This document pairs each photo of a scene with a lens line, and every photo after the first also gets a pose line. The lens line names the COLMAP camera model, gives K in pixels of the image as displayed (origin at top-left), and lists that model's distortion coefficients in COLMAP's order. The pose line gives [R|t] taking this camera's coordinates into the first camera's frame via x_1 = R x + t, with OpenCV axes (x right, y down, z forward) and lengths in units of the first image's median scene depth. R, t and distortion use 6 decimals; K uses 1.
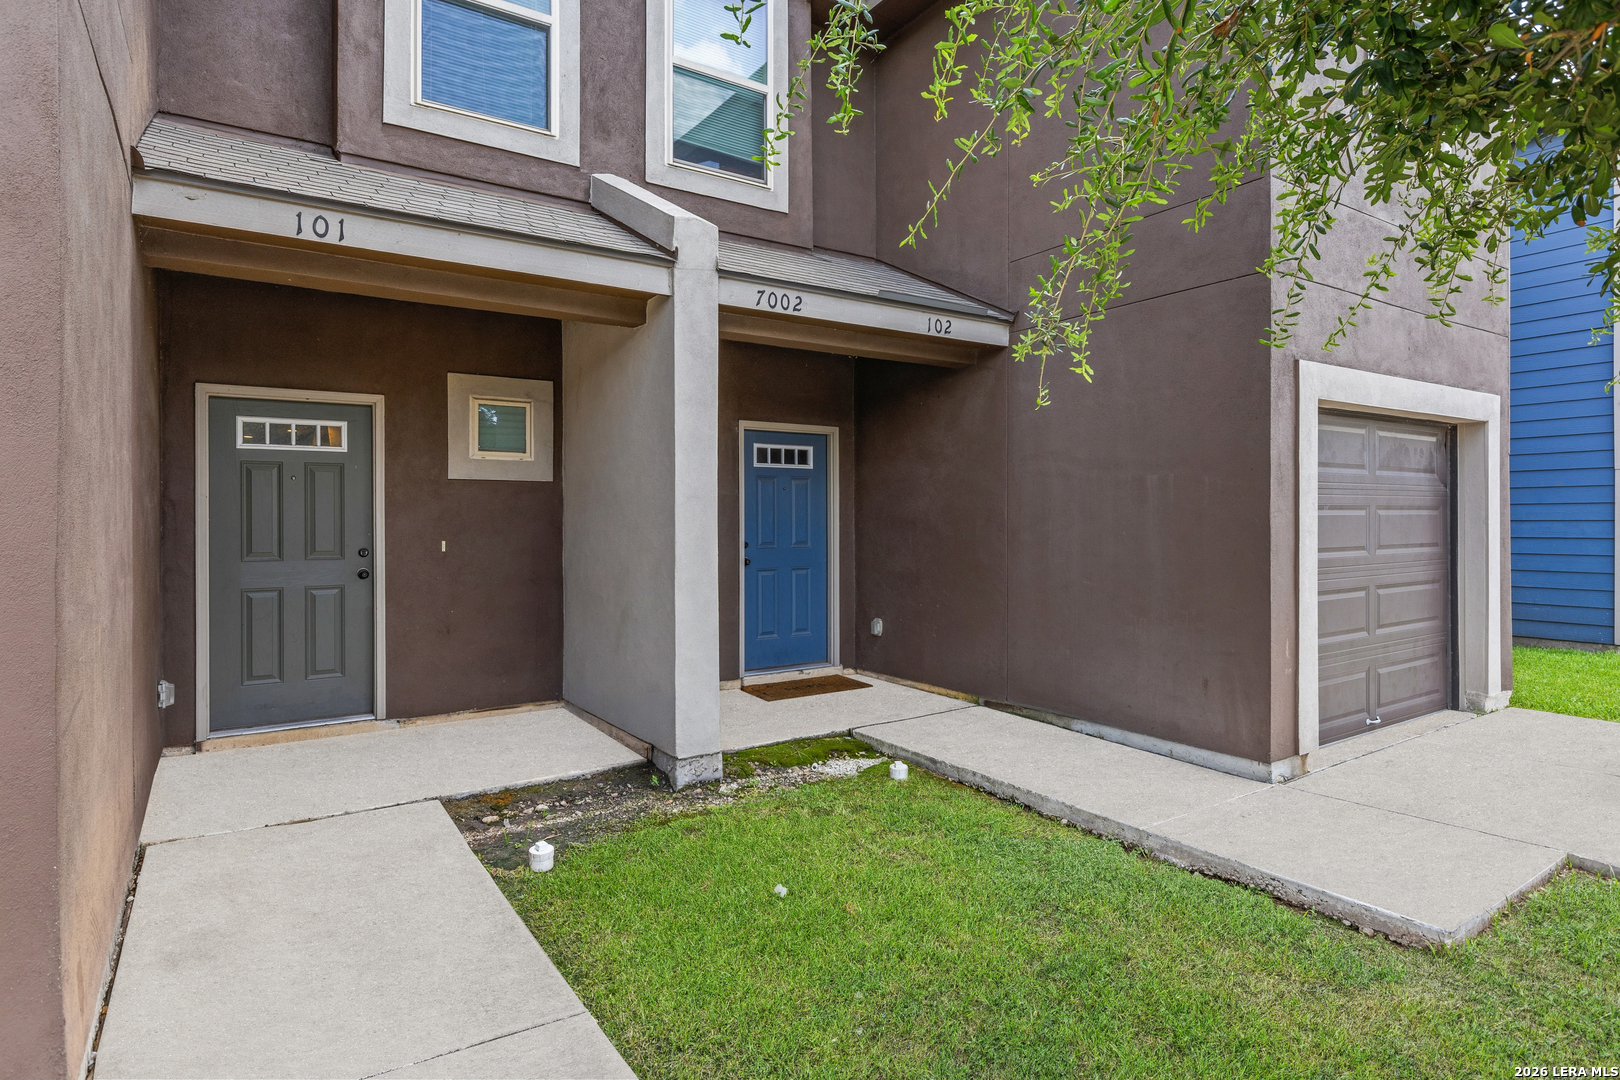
lens RADIAL K [[875.6, 0, 797.5], [0, 875.6, 519.8], [0, 0, 1]] dist [0.003438, -0.000712]
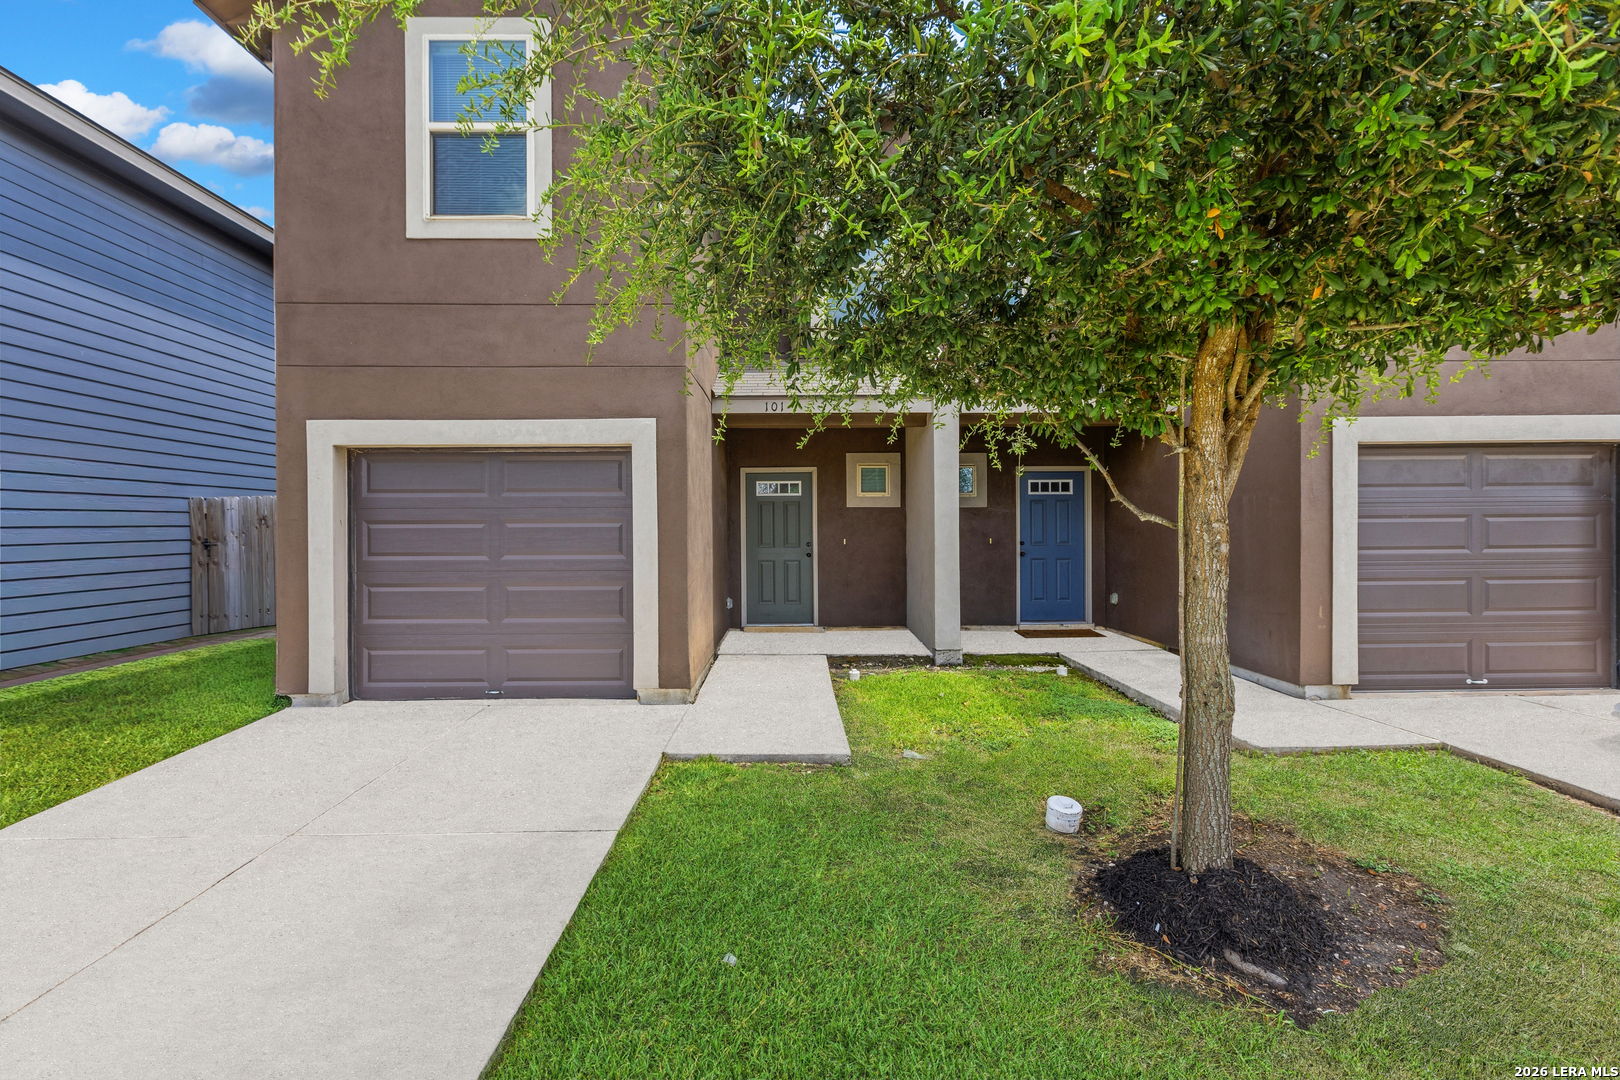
lens RADIAL K [[716.4, 0, 800.1], [0, 716.4, 531.1], [0, 0, 1]] dist [-0.000055, 0.000098]
pose [[0.842257, -0.001917, -0.539072, 0.408244], [0.003200, 0.999994, 0.001442, 0.004185], [0.539066, -0.002940, 0.842258, -0.441216]]
